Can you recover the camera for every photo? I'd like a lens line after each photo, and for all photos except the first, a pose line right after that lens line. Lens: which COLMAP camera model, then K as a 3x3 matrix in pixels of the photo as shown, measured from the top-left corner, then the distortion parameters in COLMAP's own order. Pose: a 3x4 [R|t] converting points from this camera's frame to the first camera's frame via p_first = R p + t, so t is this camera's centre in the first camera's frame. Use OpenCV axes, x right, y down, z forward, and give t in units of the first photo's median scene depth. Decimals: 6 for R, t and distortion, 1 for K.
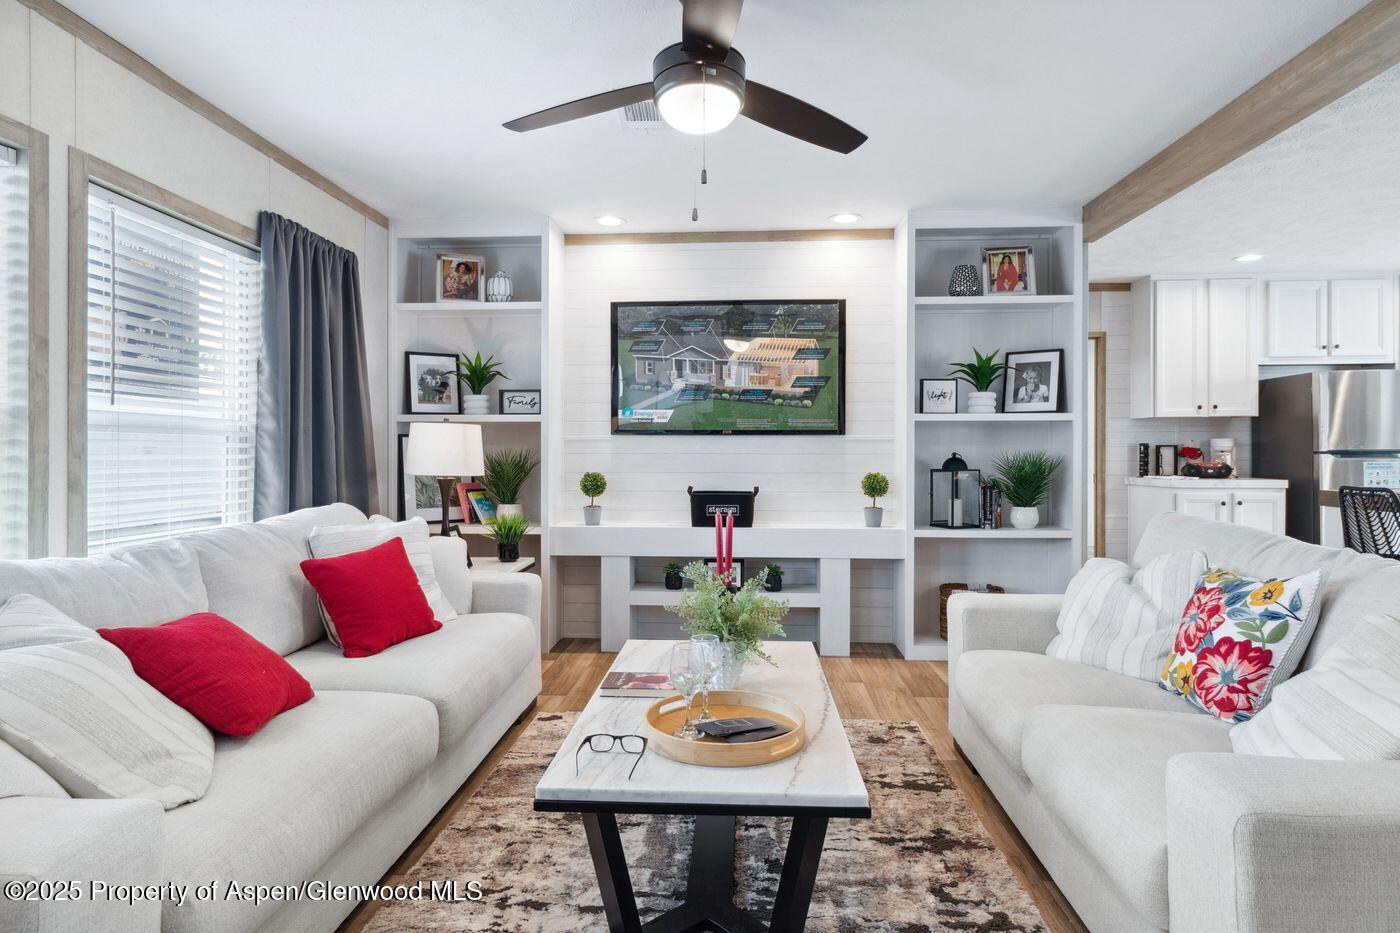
lens RADIAL K [[754.9, 0, 699.7], [0, 754.9, 455.6], [0, 0, 1]] dist [0.001791, -0.006685]
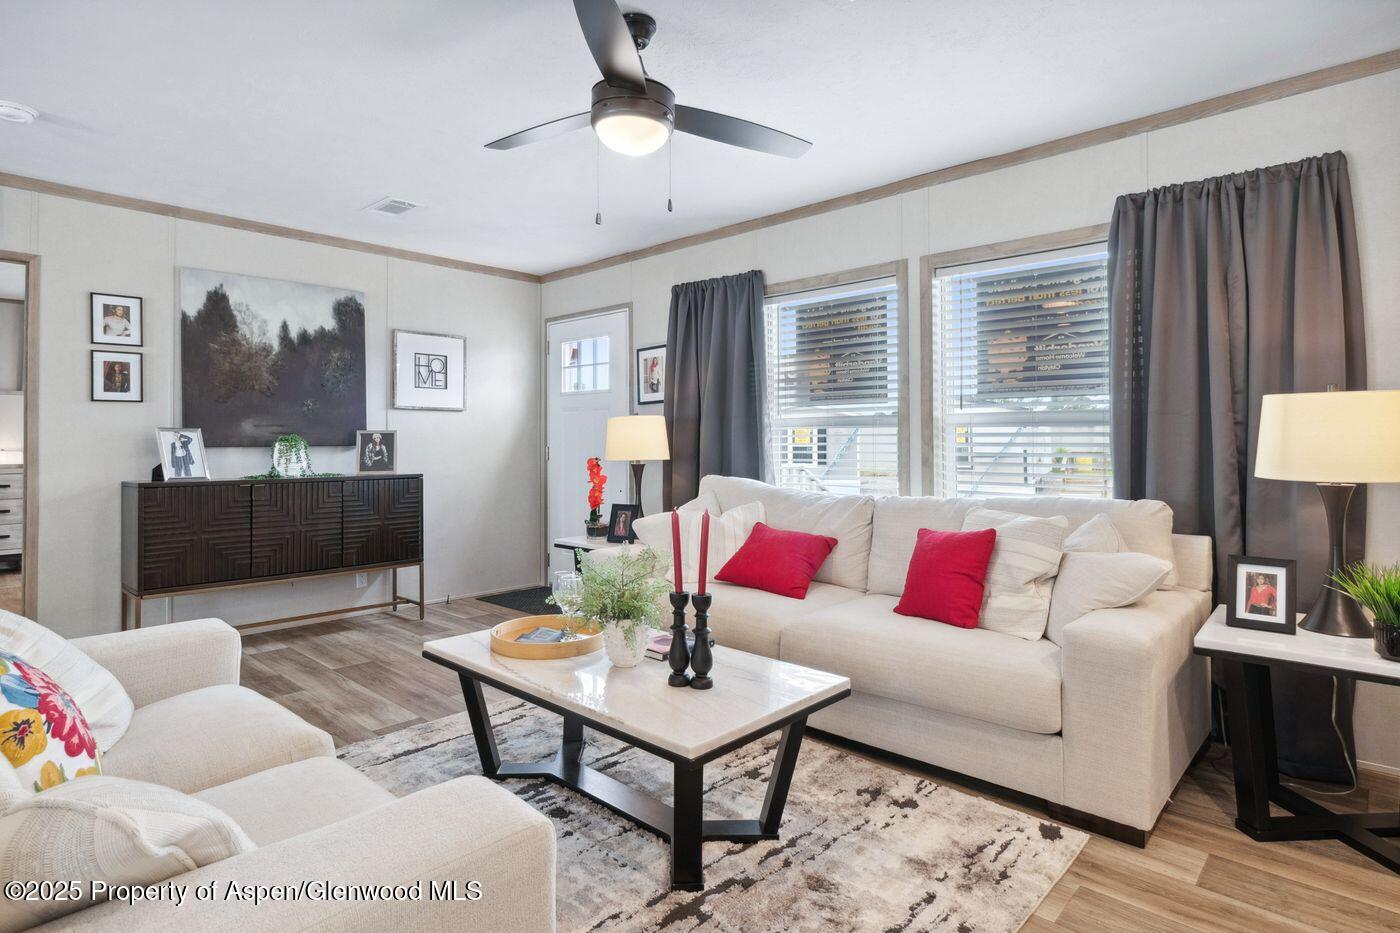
lens RADIAL K [[724.4, 0, 686.6], [0, 724.4, 434.5], [0, 0, 1]] dist [0.007528, -0.004468]
pose [[-0.630013, -0.008289, -0.776540, 0.371750], [-0.004494, 0.999965, -0.007027, -0.003135], [0.776571, -0.000938, -0.630028, 0.825851]]
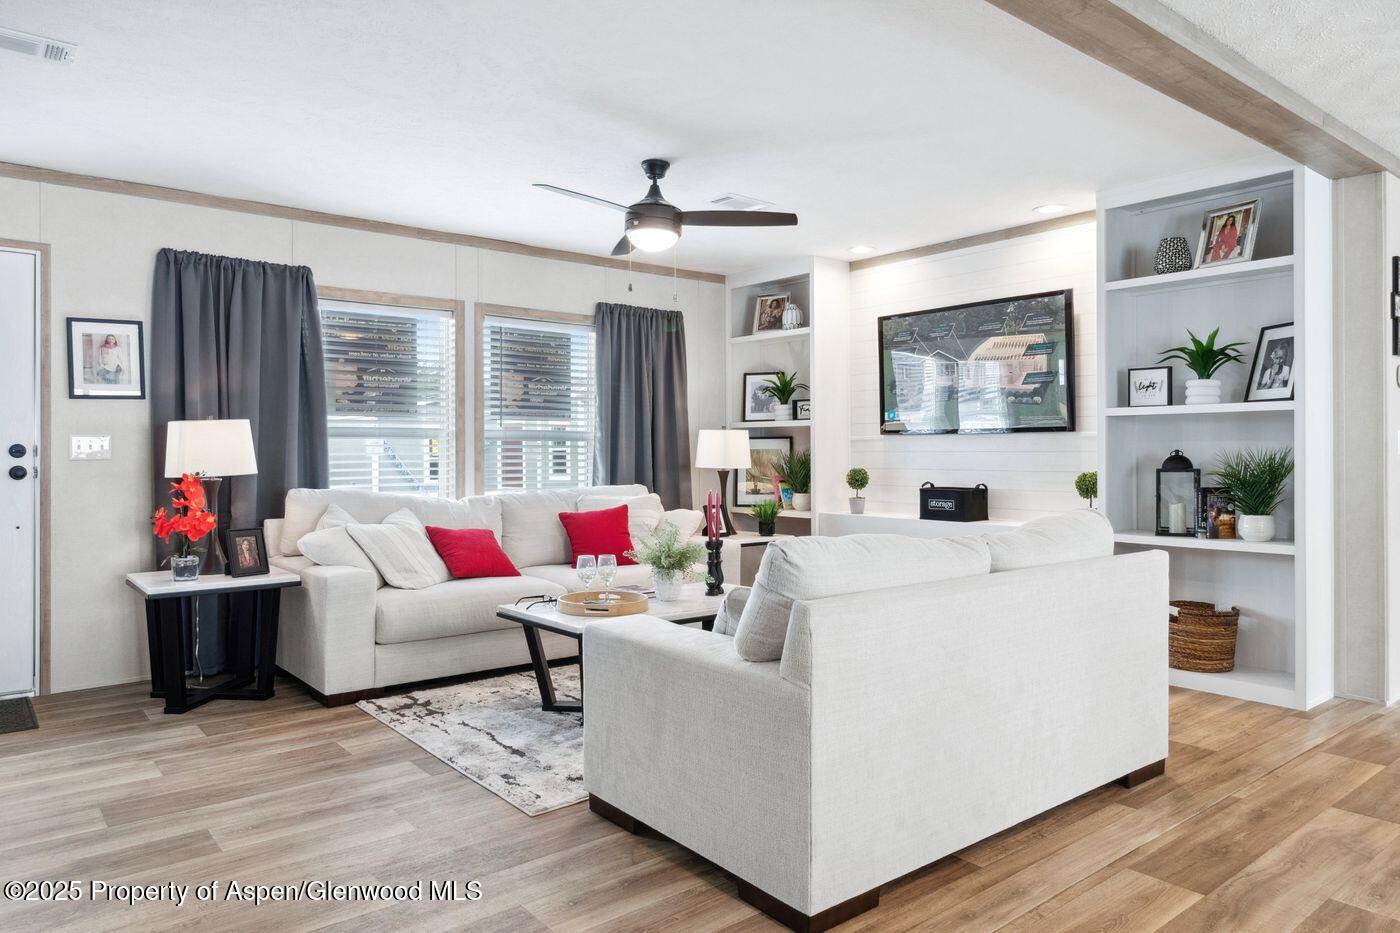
lens RADIAL K [[904.5, 0, 686.2], [0, 904.5, 452.5], [0, 0, 1]] dist [-0.017624, 0.000910]
pose [[0.675226, -0.002309, -0.737607, 0.703621], [-0.001128, 0.999991, -0.004163, 0.004146], [0.737610, 0.003643, 0.675217, -0.121637]]
